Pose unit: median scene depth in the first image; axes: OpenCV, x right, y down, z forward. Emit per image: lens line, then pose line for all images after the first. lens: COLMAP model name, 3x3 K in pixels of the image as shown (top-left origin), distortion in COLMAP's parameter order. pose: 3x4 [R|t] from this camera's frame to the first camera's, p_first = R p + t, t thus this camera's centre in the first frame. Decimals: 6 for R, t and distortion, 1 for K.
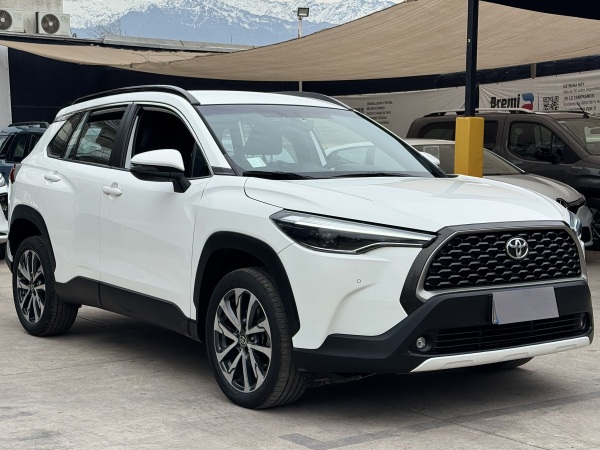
lens RADIAL K [[955.2, 0, 299.7], [0, 955.2, 228.9], [0, 0, 1]] dist [0.109777, 0.000000]
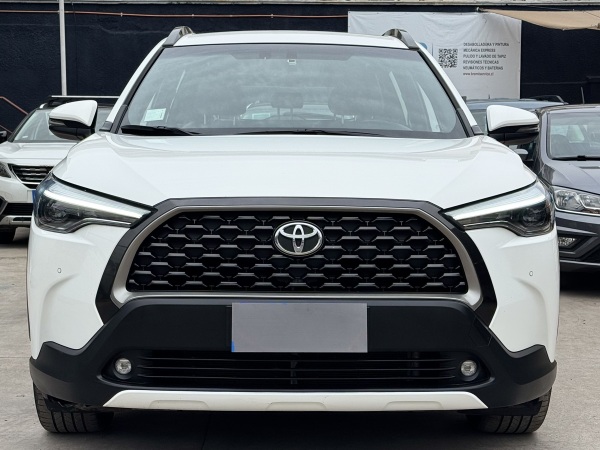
lens RADIAL K [[955.2, 0, 300.0], [0, 955.2, 221.5], [0, 0, 1]] dist [0.109777, 0.000000]
pose [[0.844804, 0.052726, -0.532472, 0.571902], [-0.043468, 0.998607, 0.029918, -0.010429], [0.533307, -0.002129, 0.845919, 0.464590]]
